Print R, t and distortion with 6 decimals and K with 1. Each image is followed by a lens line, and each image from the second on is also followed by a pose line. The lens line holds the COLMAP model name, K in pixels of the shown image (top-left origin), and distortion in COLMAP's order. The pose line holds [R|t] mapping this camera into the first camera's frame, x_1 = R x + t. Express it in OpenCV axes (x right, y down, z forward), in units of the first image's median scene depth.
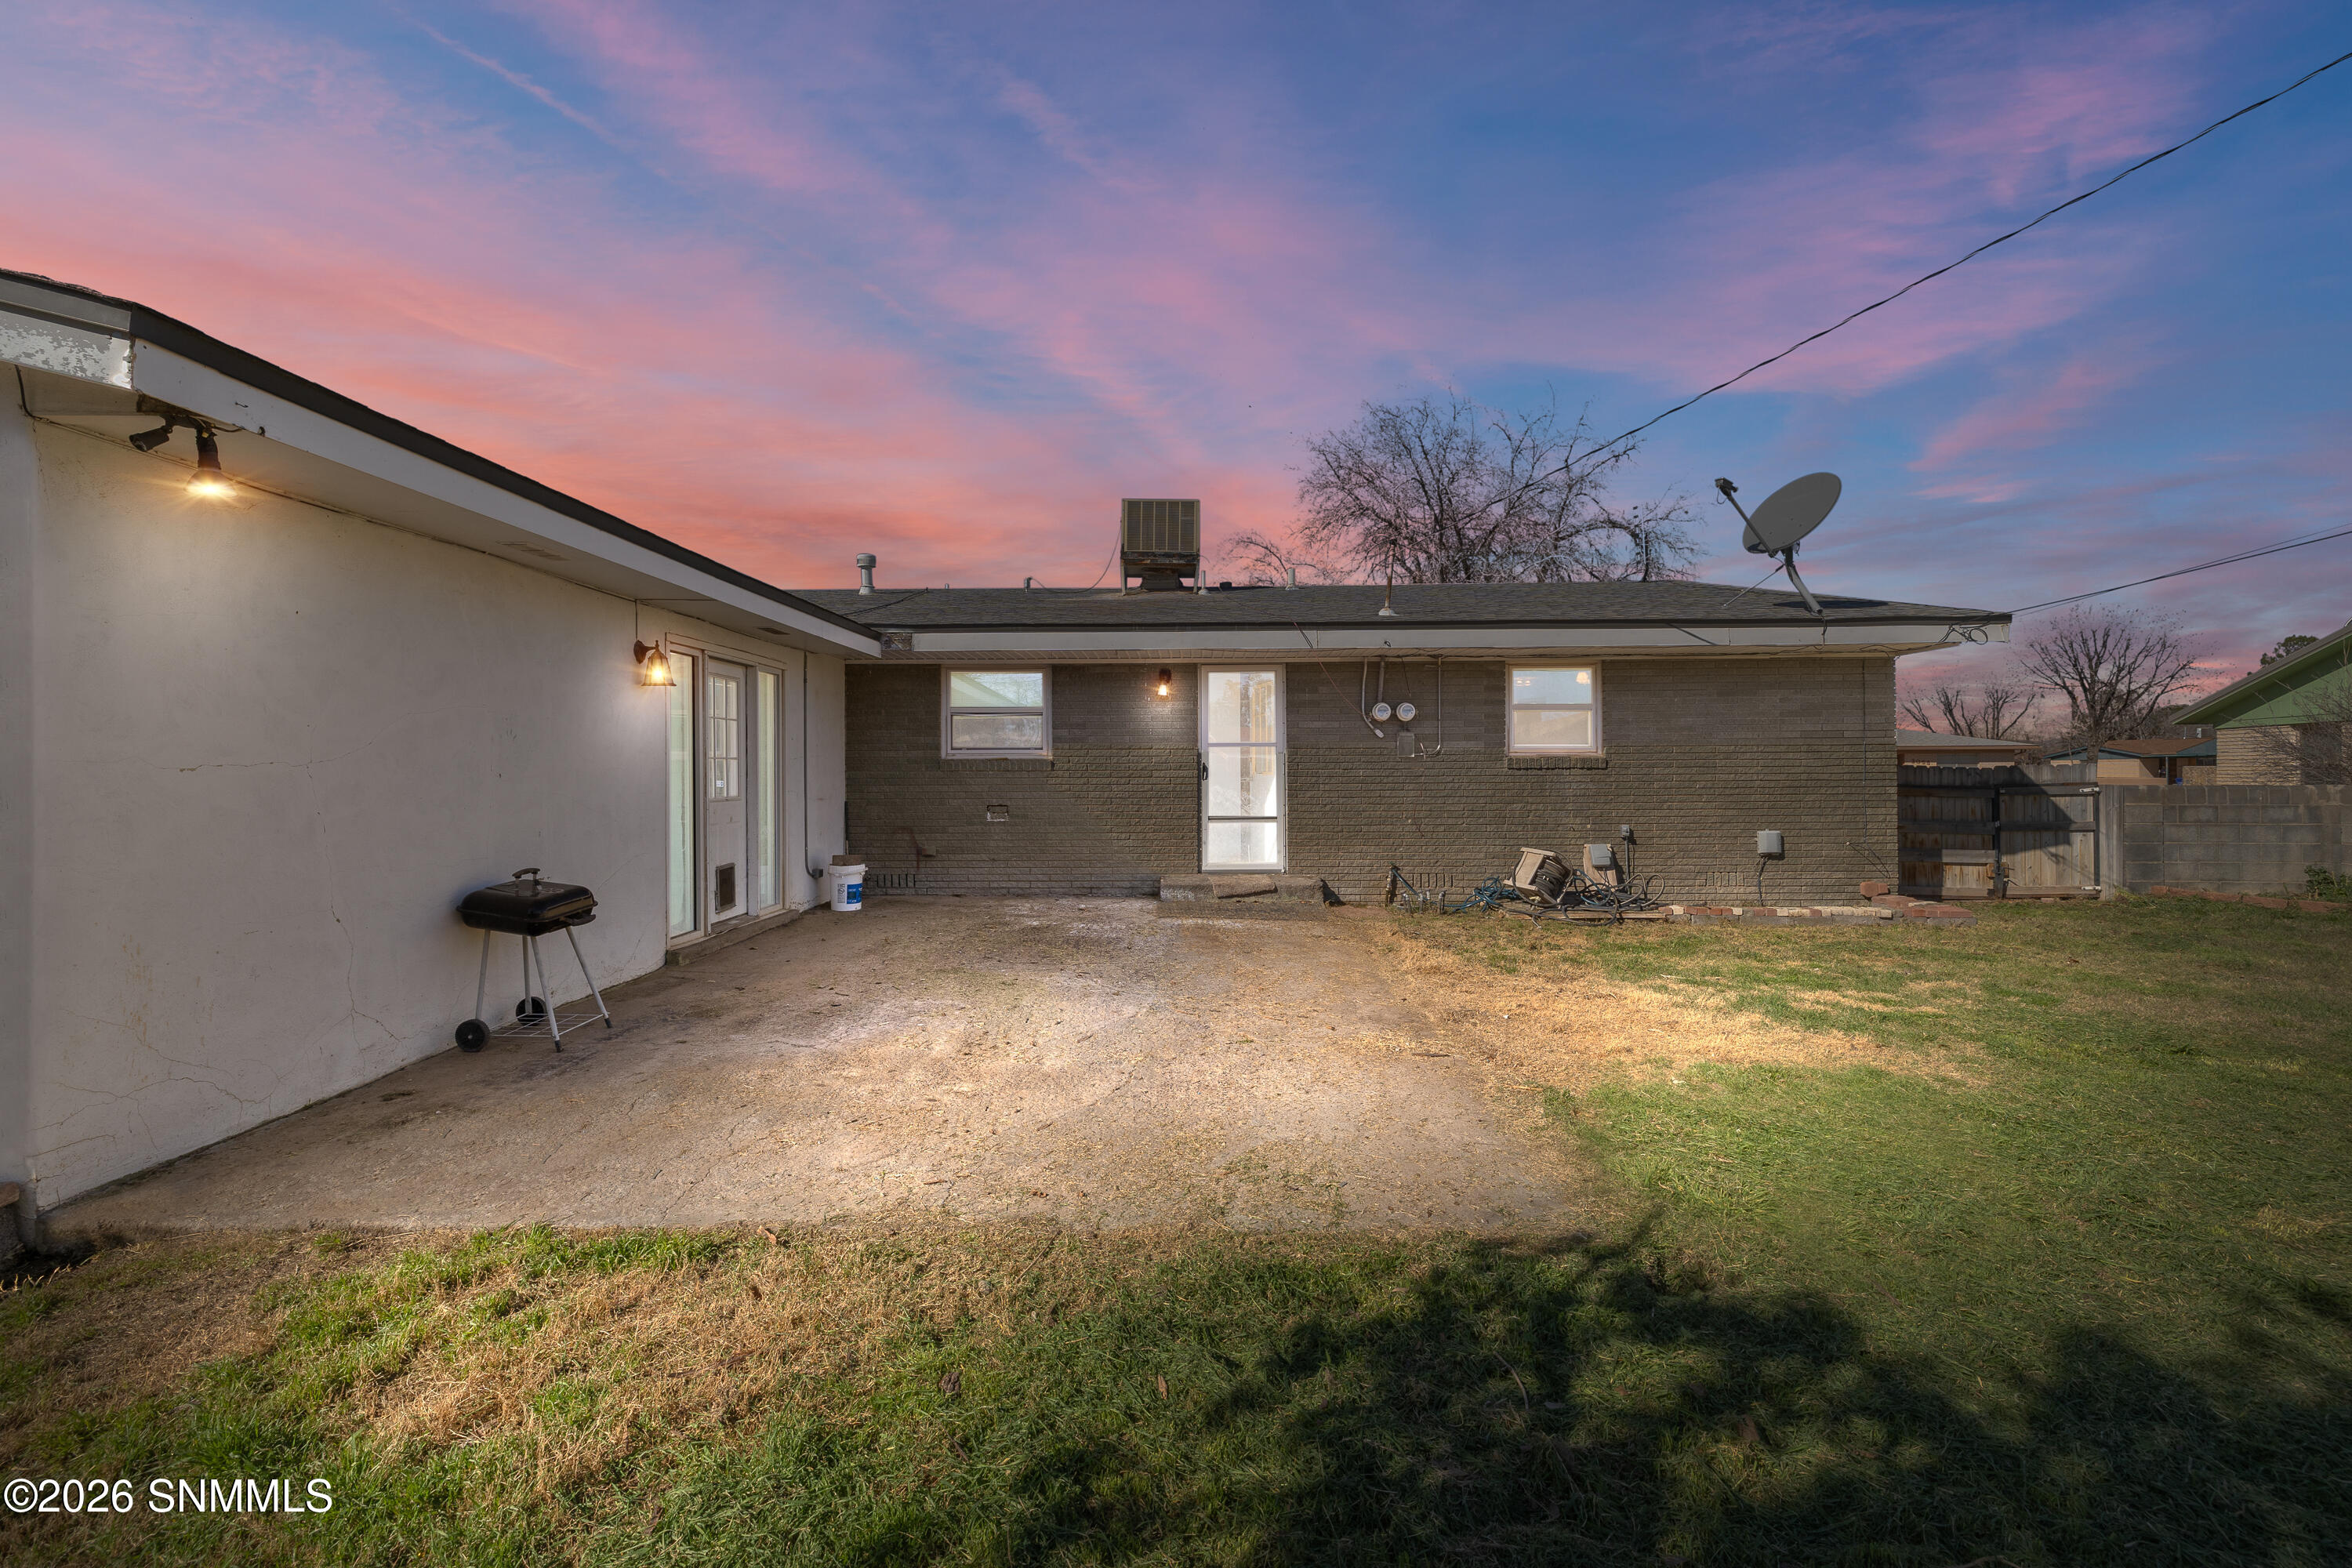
lens RADIAL K [[989.9, 0, 1177.6], [0, 989.9, 772.7], [0, 0, 1]] dist [0.001110, -0.000054]
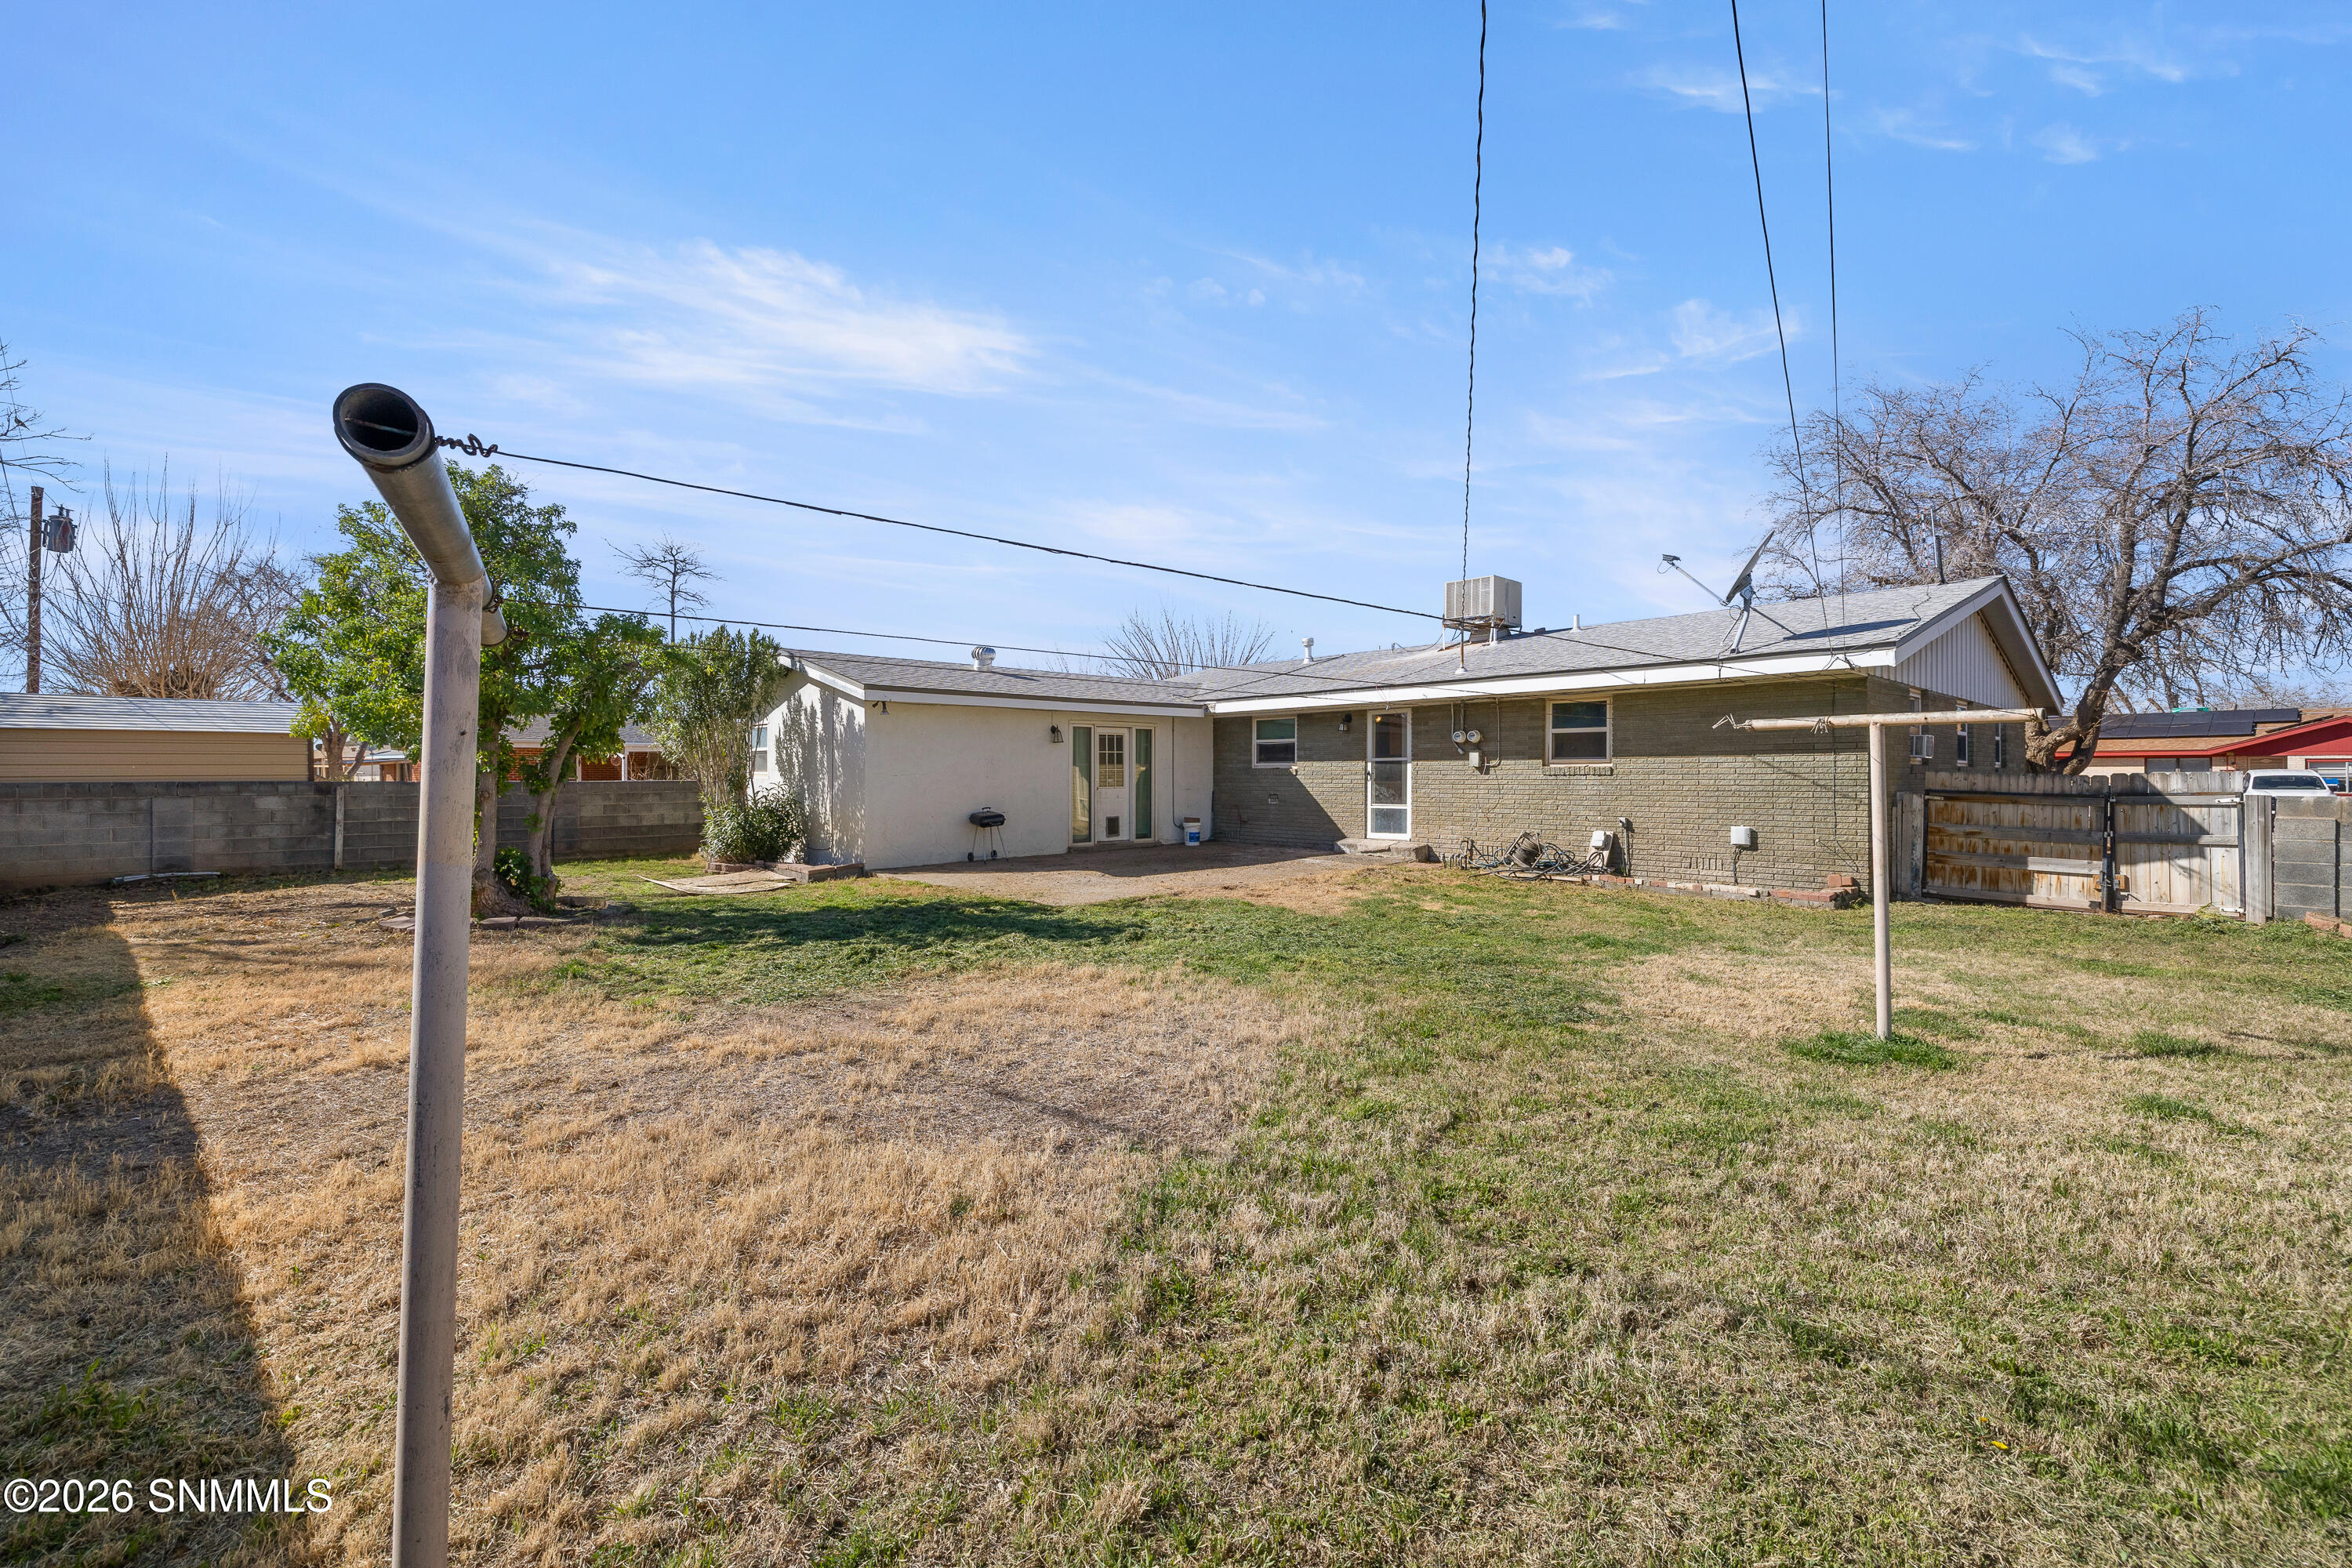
lens RADIAL K [[989.9, 0, 1177.6], [0, 989.9, 772.7], [0, 0, 1]] dist [0.001110, -0.000054]
pose [[0.683325, 0.001963, -0.730112, 0.914838], [-0.000414, 0.999997, 0.002302, -0.009181], [0.730114, -0.001271, 0.683324, -0.311581]]
